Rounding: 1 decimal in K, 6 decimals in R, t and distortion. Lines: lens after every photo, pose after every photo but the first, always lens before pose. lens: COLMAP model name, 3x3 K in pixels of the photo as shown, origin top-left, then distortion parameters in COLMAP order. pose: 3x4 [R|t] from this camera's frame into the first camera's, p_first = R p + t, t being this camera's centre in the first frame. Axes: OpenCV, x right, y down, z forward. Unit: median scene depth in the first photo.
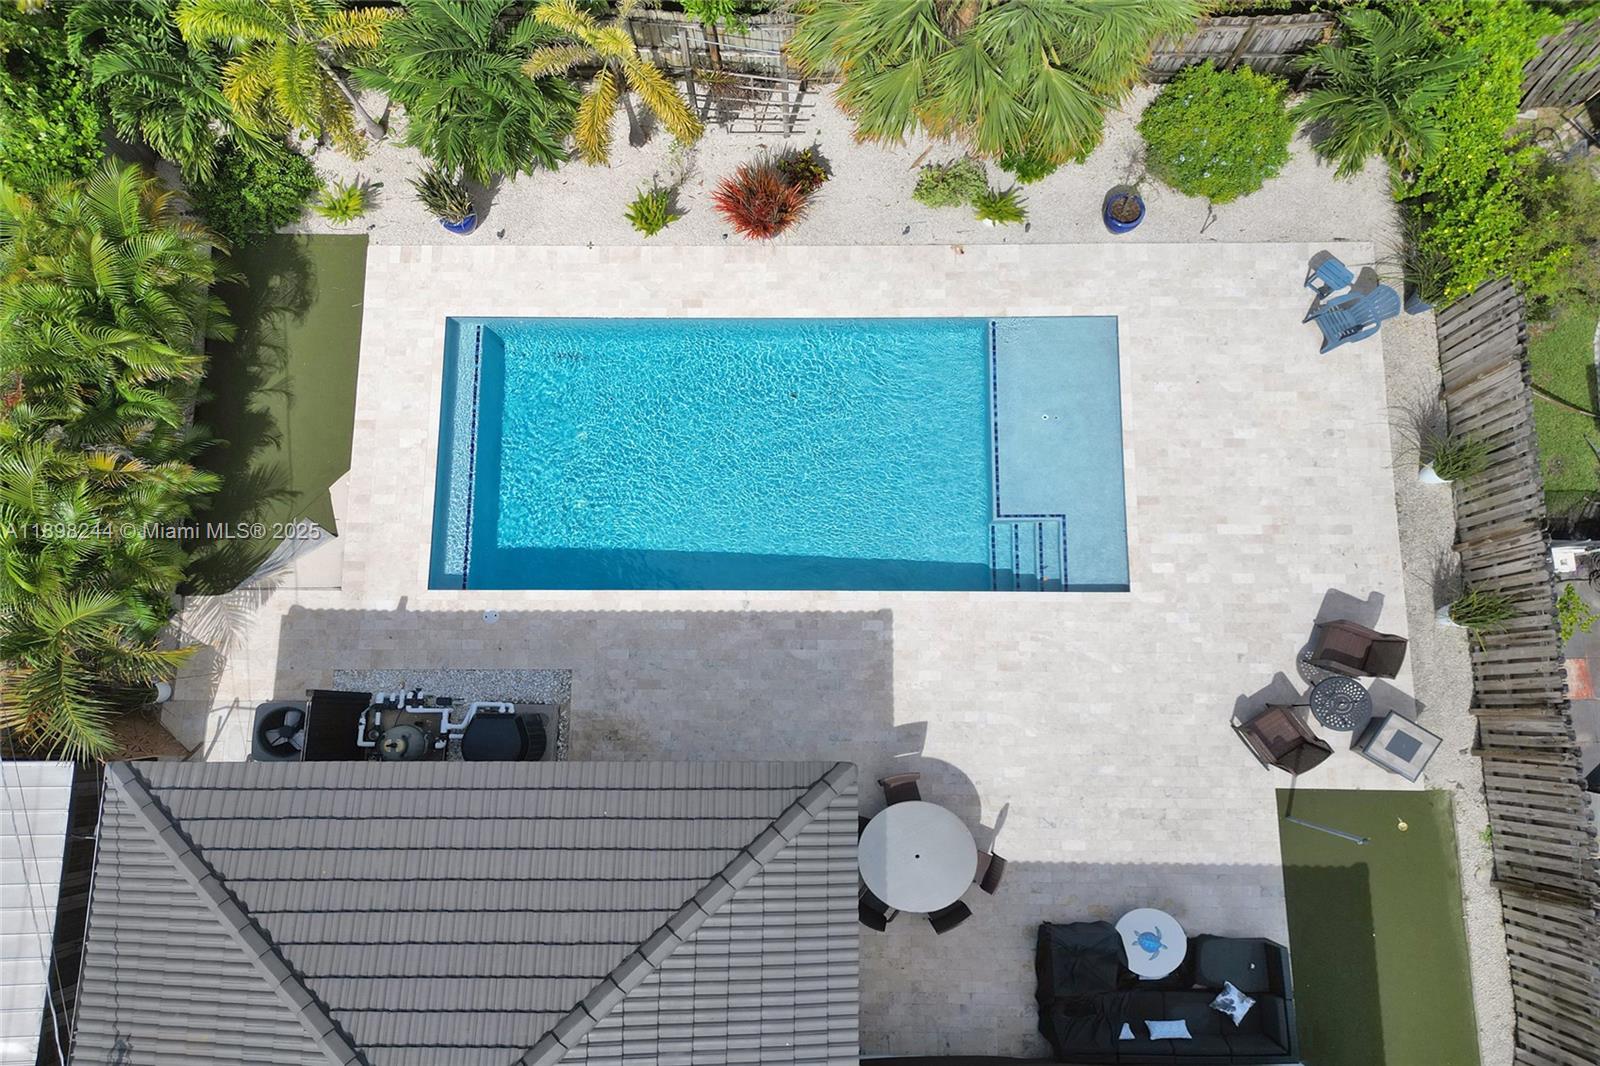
lens RADIAL K [[1112.2, 0, 800.0], [0, 1112.2, 533.0], [0, 0, 1]] dist [0.058426, -0.061239]
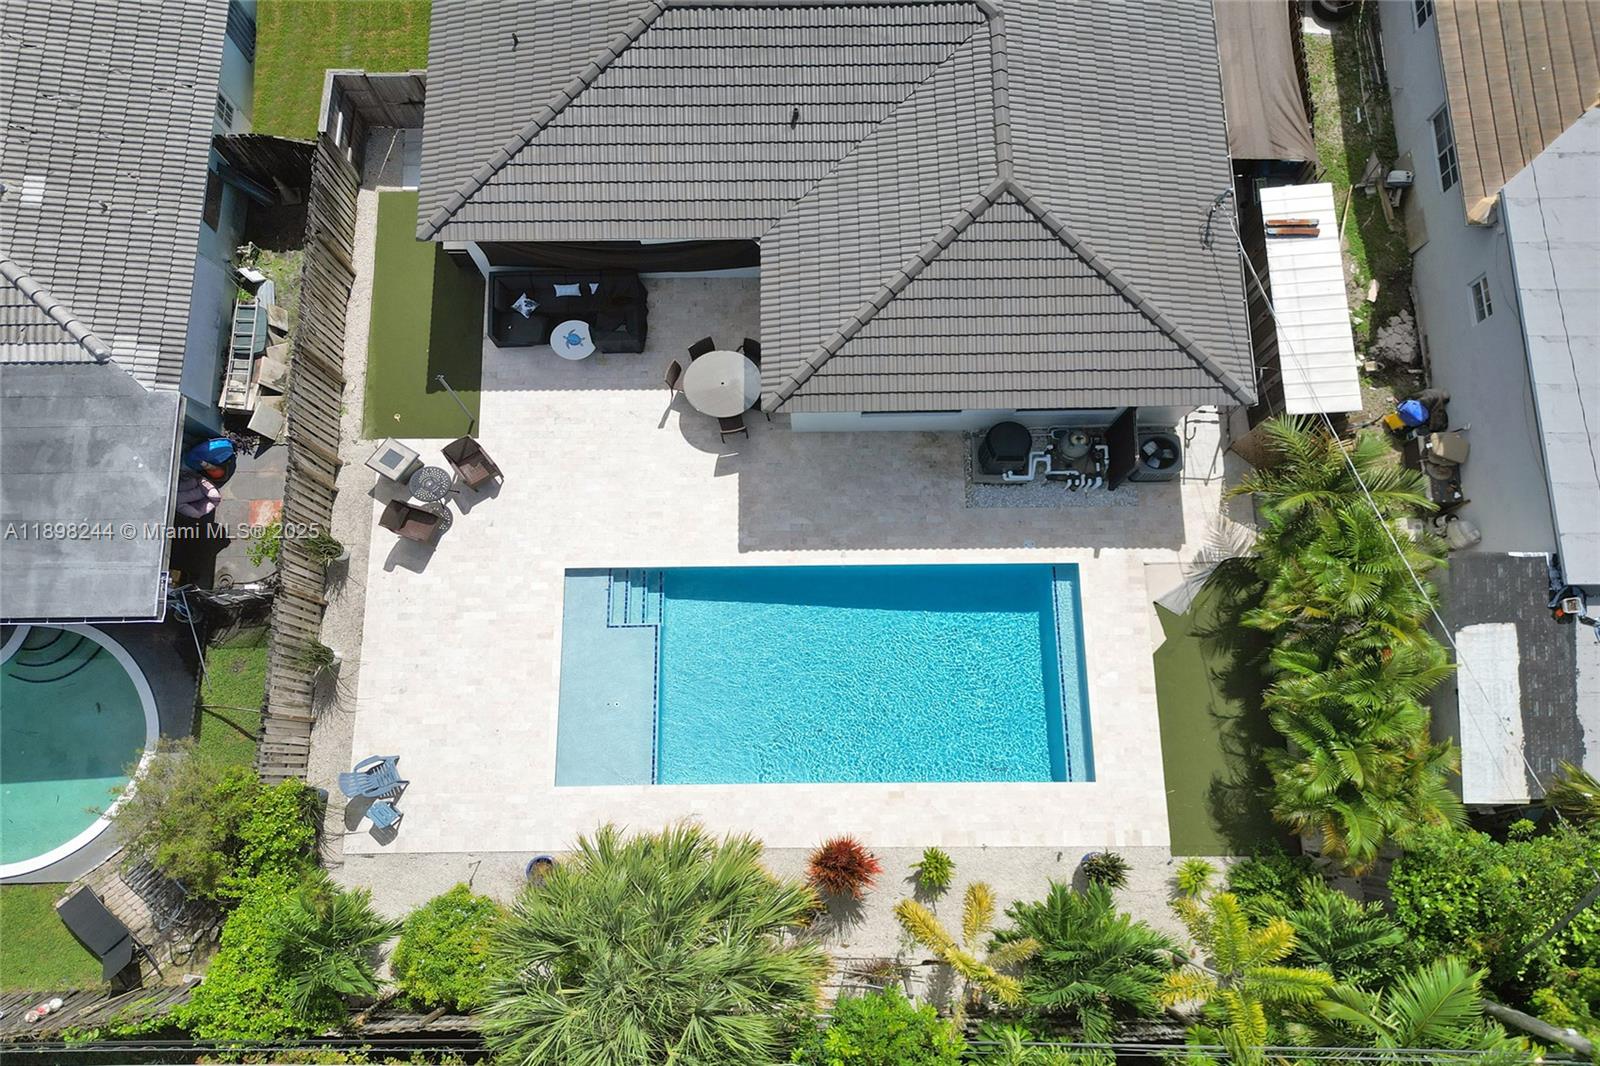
lens RADIAL K [[1144.5, 0, 800.4], [0, 1144.5, 504.5], [0, 0, 1]] dist [0.067907, -0.060678]
pose [[-0.999509, 0.021611, 0.022686, -0.029369], [-0.010194, -0.908963, 0.416753, -0.468225], [0.029627, 0.416317, 0.908737, -0.310671]]
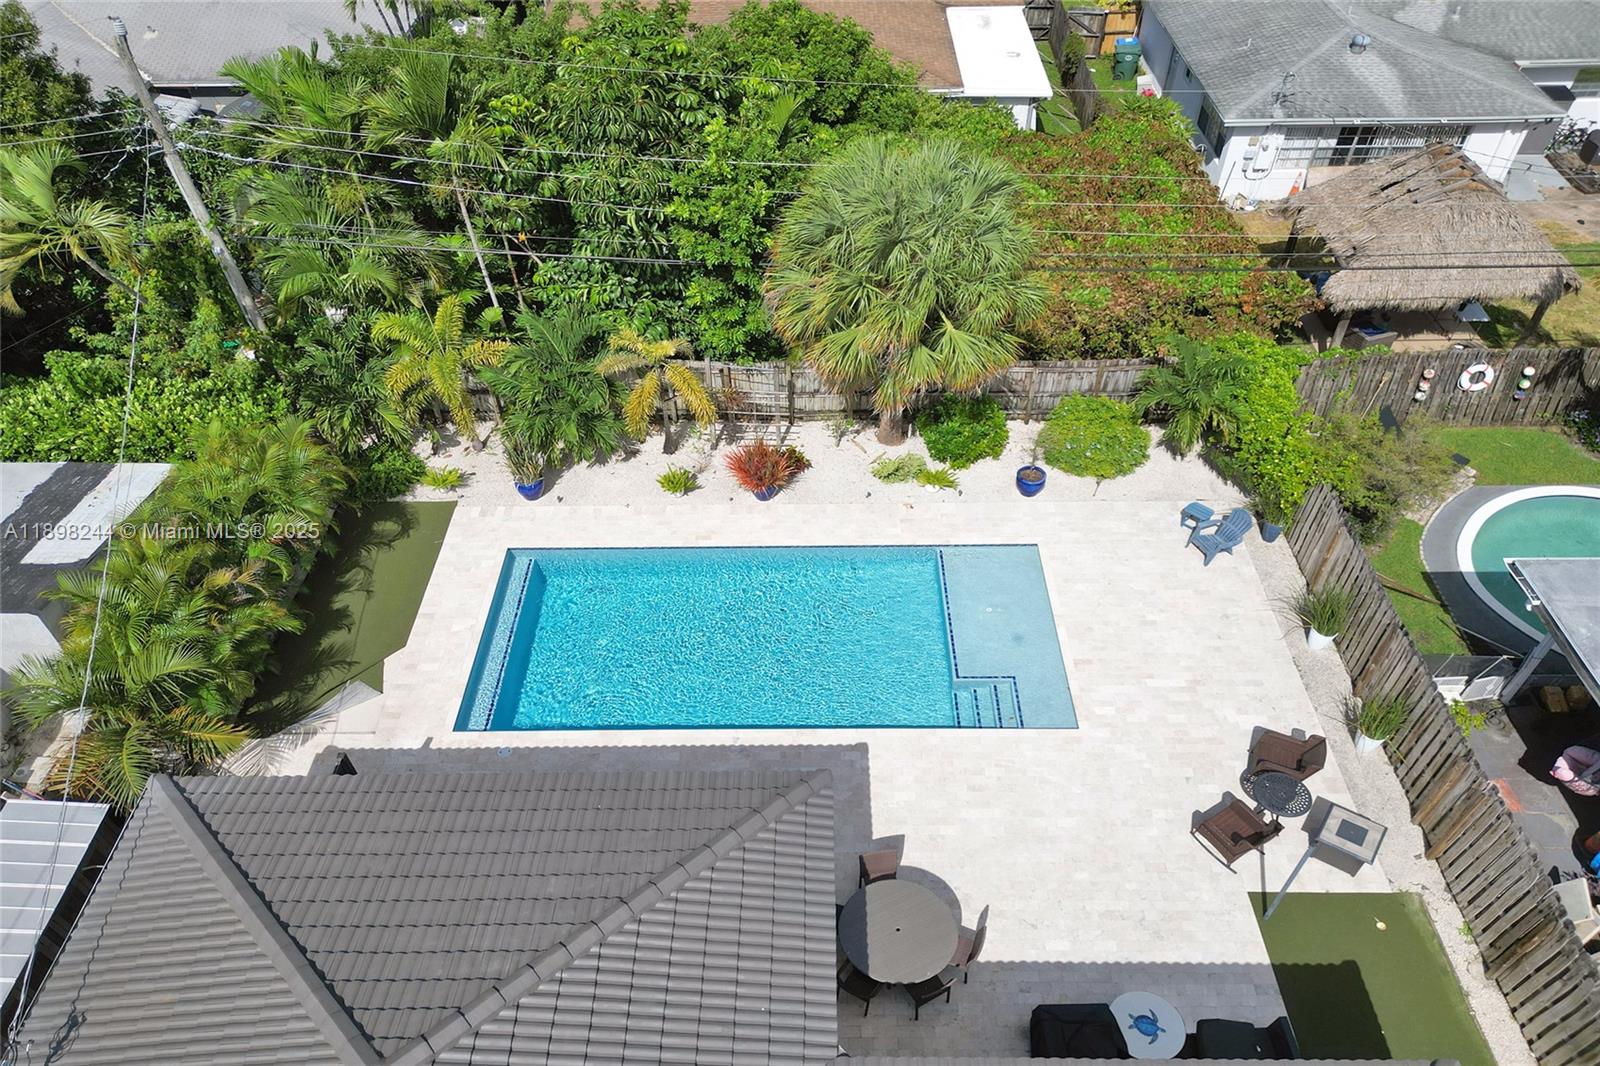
lens RADIAL K [[1105.5, 0, 800.4], [0, 1105.5, 460.8], [0, 0, 1]] dist [0.058384, -0.057387]
pose [[0.999998, 0.000099, -0.002200, 0.018289], [-0.001457, 0.779021, -0.626996, 0.543092], [0.001651, 0.626998, 0.779019, -0.038709]]
